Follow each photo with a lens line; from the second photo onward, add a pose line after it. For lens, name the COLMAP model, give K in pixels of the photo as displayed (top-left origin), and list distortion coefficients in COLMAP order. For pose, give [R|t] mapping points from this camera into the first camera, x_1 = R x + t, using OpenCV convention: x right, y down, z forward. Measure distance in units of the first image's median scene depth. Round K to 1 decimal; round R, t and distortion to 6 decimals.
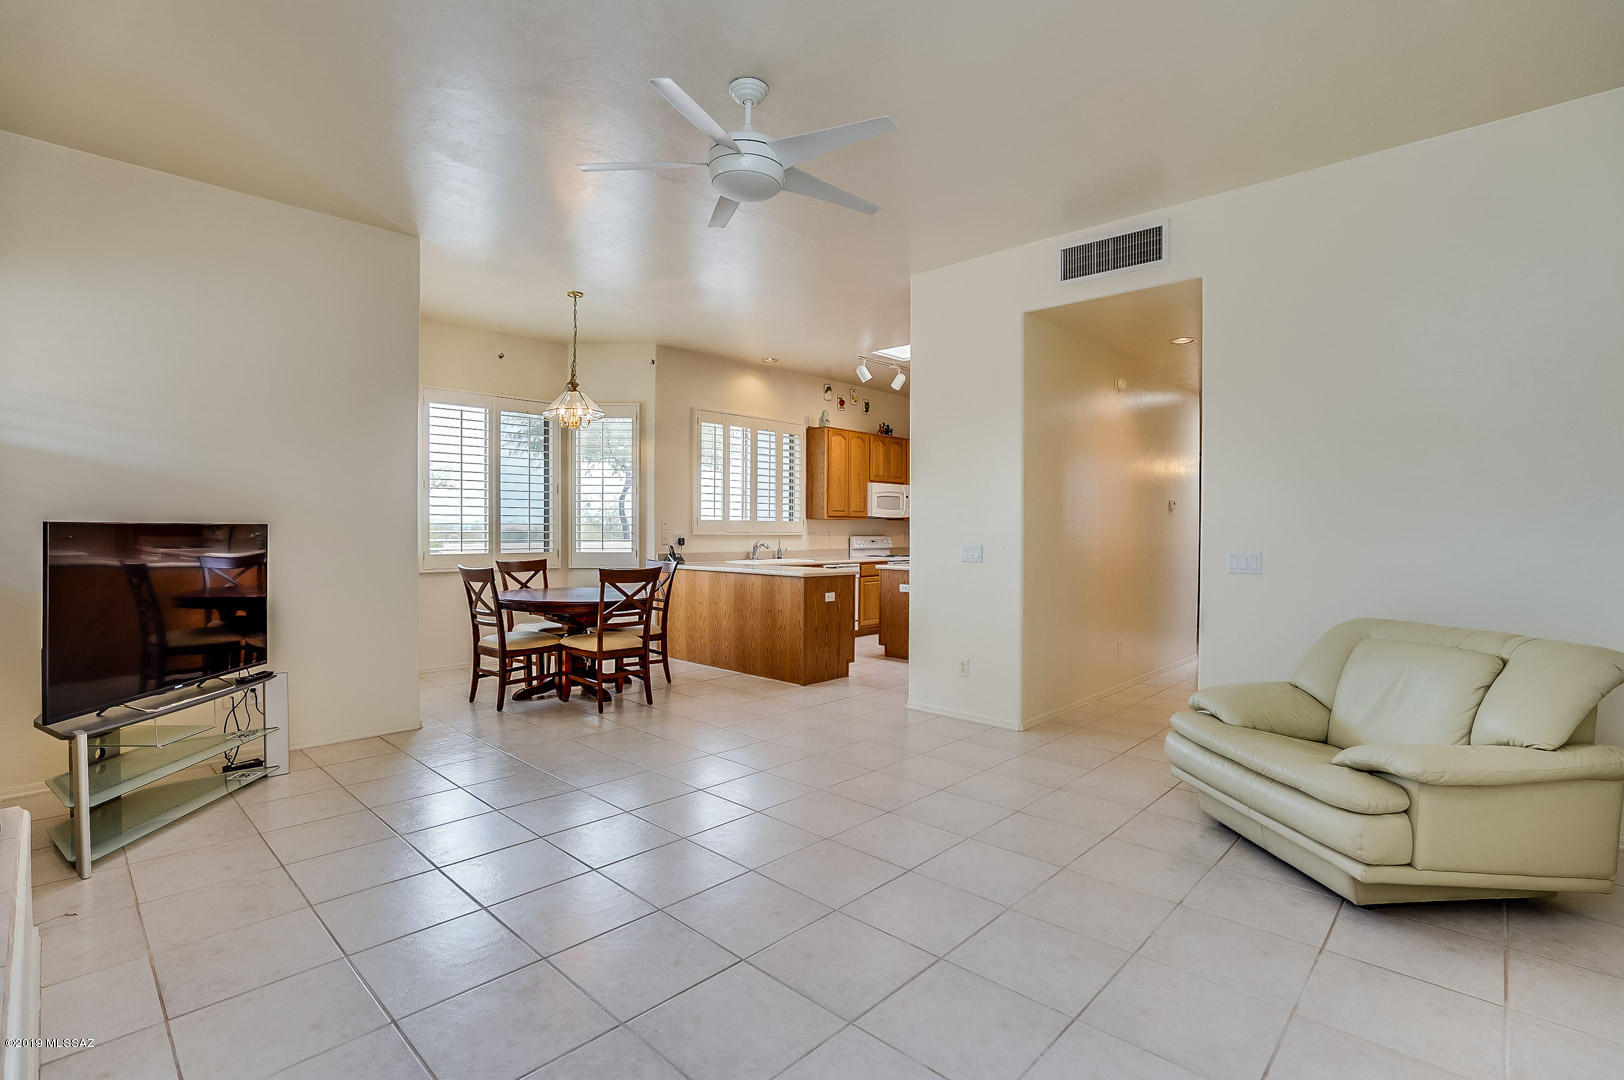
lens RADIAL K [[751.3, 0, 819.4], [0, 751.3, 544.6], [0, 0, 1]] dist [-0.025027, 0.000055]
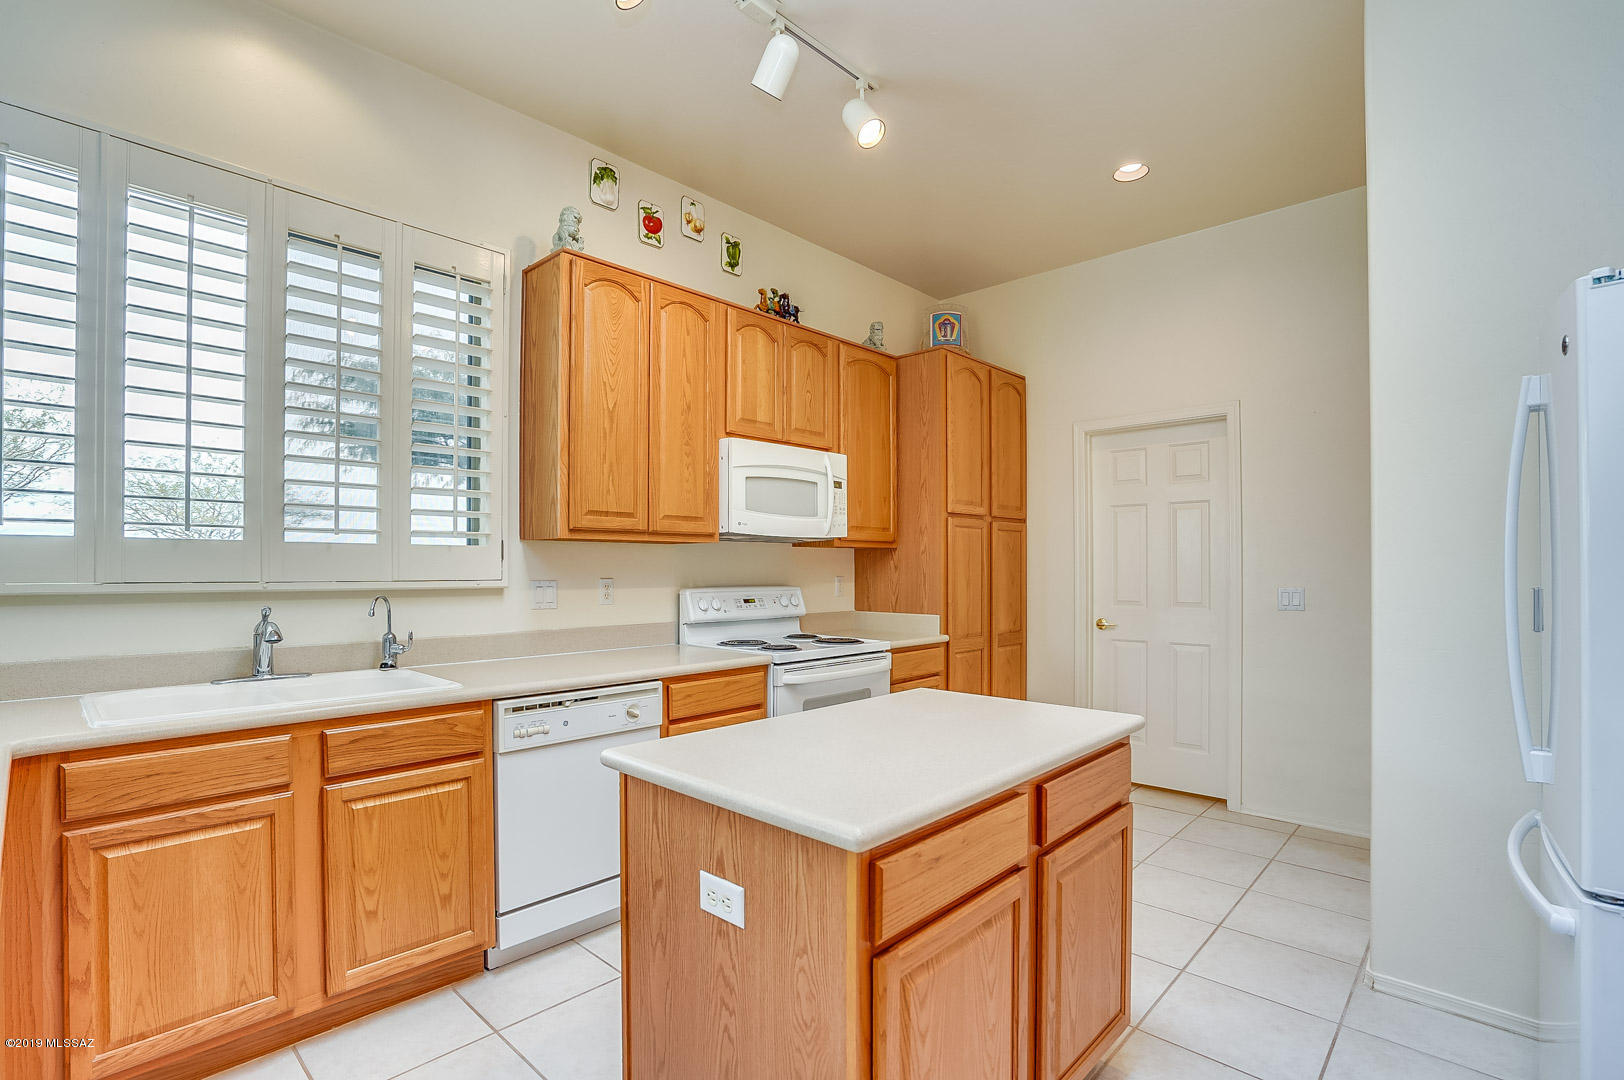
lens RADIAL K [[751.3, 0, 819.4], [0, 751.3, 544.6], [0, 0, 1]] dist [-0.025027, 0.000055]
pose [[0.999975, -0.002124, 0.006804, 0.111629], [0.002463, 0.998736, -0.050208, -0.014393], [-0.006689, 0.050224, 0.998716, 0.661607]]
